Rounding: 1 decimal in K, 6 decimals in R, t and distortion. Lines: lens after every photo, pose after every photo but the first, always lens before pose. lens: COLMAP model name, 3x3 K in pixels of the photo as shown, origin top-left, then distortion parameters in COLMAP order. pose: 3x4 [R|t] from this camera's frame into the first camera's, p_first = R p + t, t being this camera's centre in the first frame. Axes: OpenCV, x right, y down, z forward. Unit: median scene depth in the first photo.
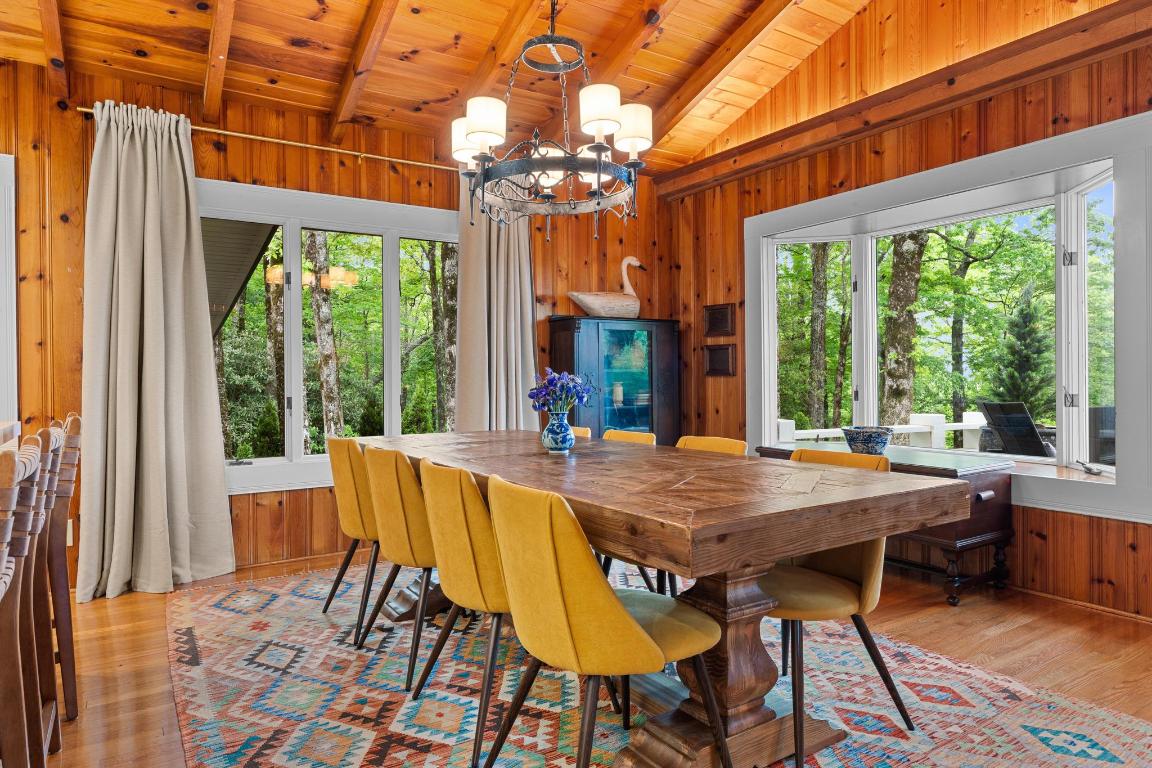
lens RADIAL K [[694.9, 0, 569.0], [0, 694.9, 377.4], [0, 0, 1]] dist [-0.000811, 0.000220]
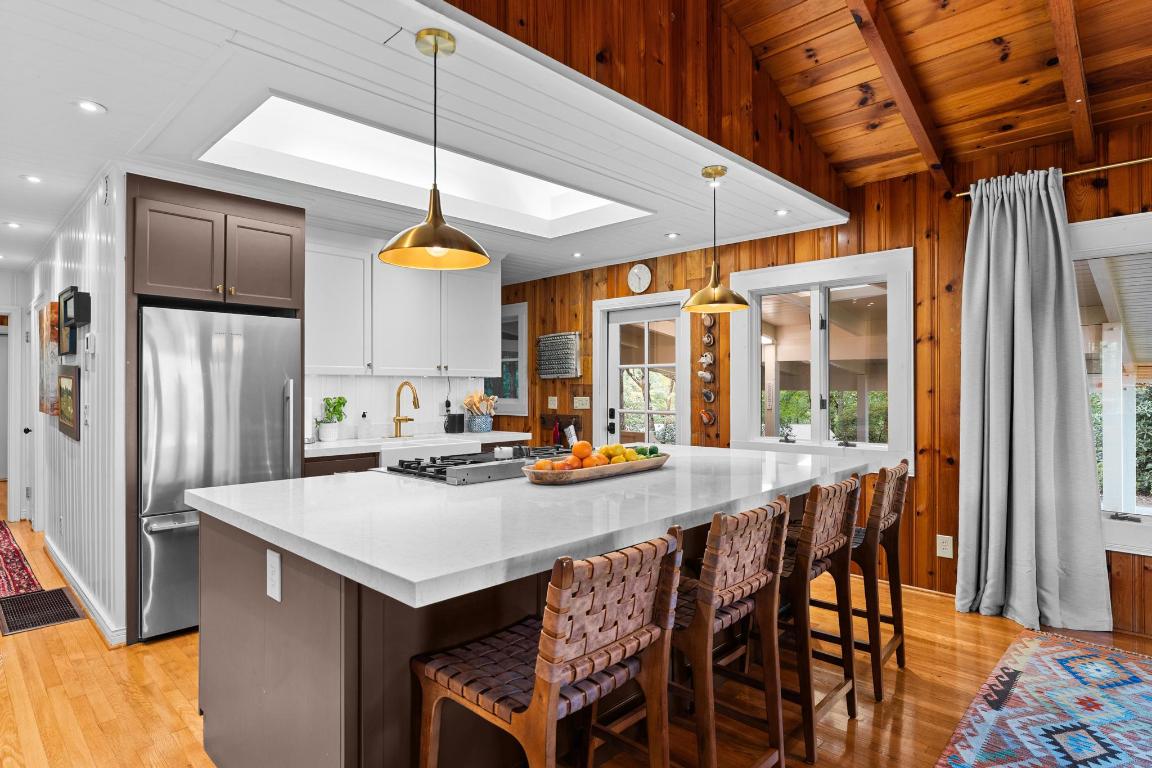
lens RADIAL K [[615.5, 0, 576.0], [0, 615.5, 384.0], [0, 0, 1]] dist [-0.003415, 0.000679]
pose [[0.235549, 0.005653, -0.971846, 0.157594], [-0.003834, 0.999981, 0.004887, -0.060644], [0.971855, 0.002575, 0.235566, 0.106365]]
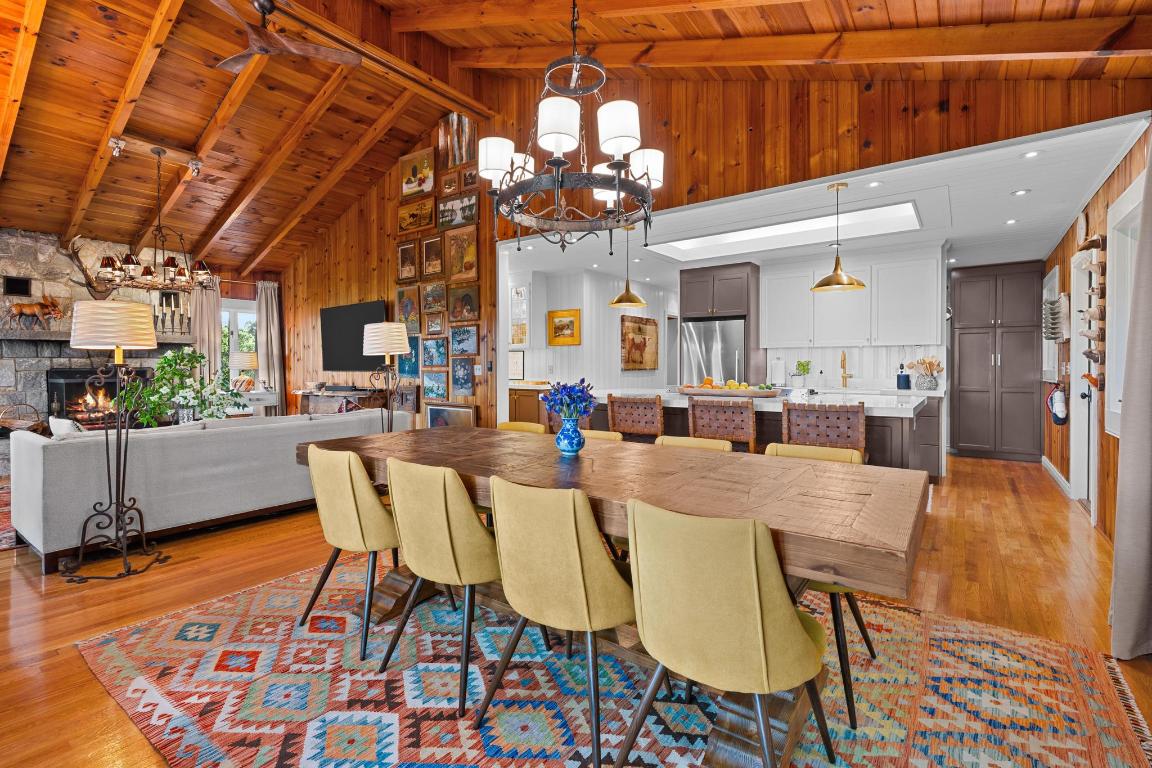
lens RADIAL K [[525.8, 0, 572.0], [0, 525.8, 370.2], [0, 0, 1]] dist [-0.005491, 0.000830]
pose [[-0.934044, 0.013814, -0.356891, 0.192724], [0.010000, 0.999871, 0.012531, -0.026396], [0.357019, 0.008135, -0.934062, 1.258002]]
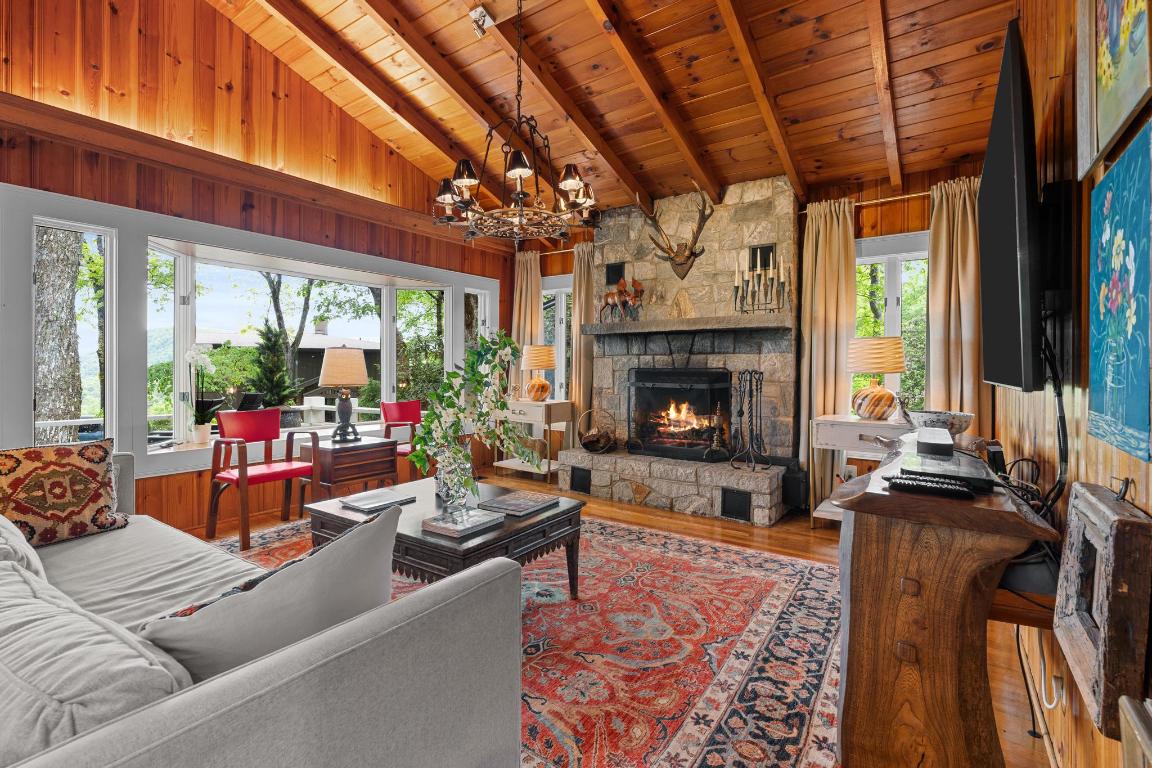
lens RADIAL K [[527.9, 0, 568.7], [0, 527.9, 367.4], [0, 0, 1]] dist [0.001878, 0.000375]
pose [[-0.373795, 0.004510, 0.927501, -0.061458], [-0.000900, 0.999986, -0.005225, -0.022085], [-0.927511, -0.002787, -0.373785, -0.214981]]
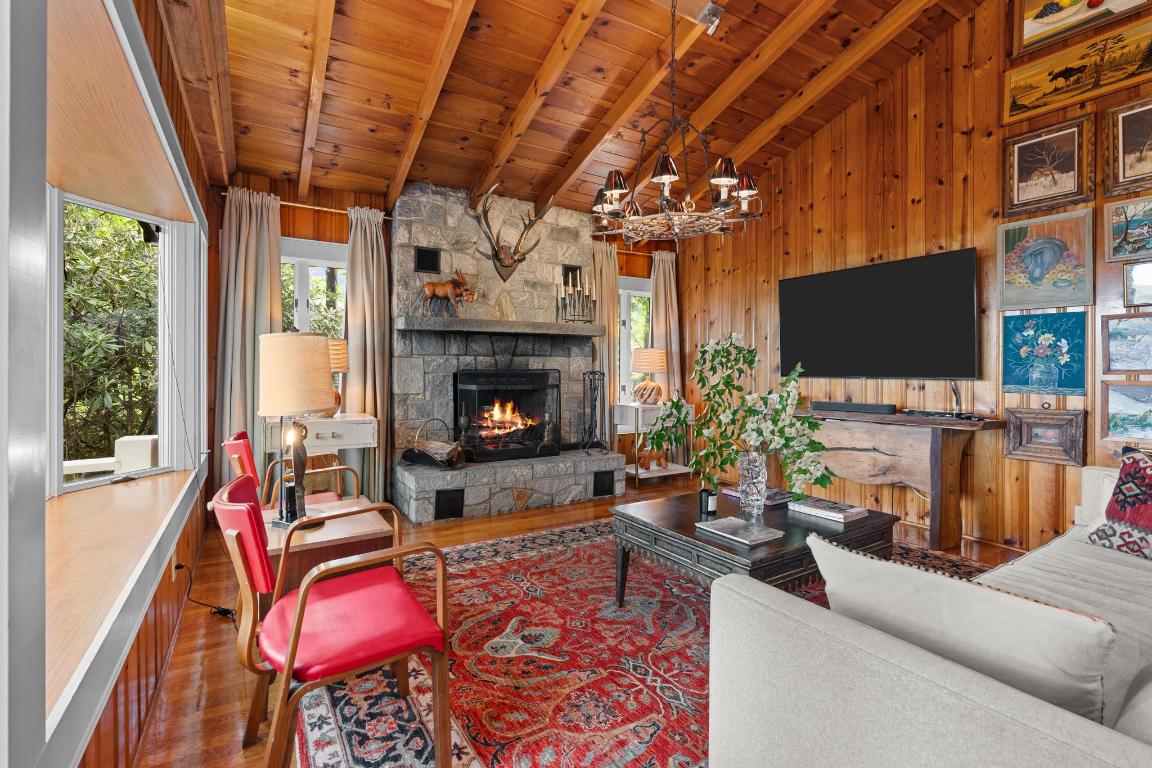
lens RADIAL K [[525.8, 0, 572.0], [0, 525.8, 370.2], [0, 0, 1]] dist [-0.005491, 0.000830]
pose [[-0.999841, 0.003330, 0.017492, 0.857632], [0.003430, 0.999978, 0.005659, -0.032893], [-0.017473, 0.005718, -0.999831, 0.345934]]
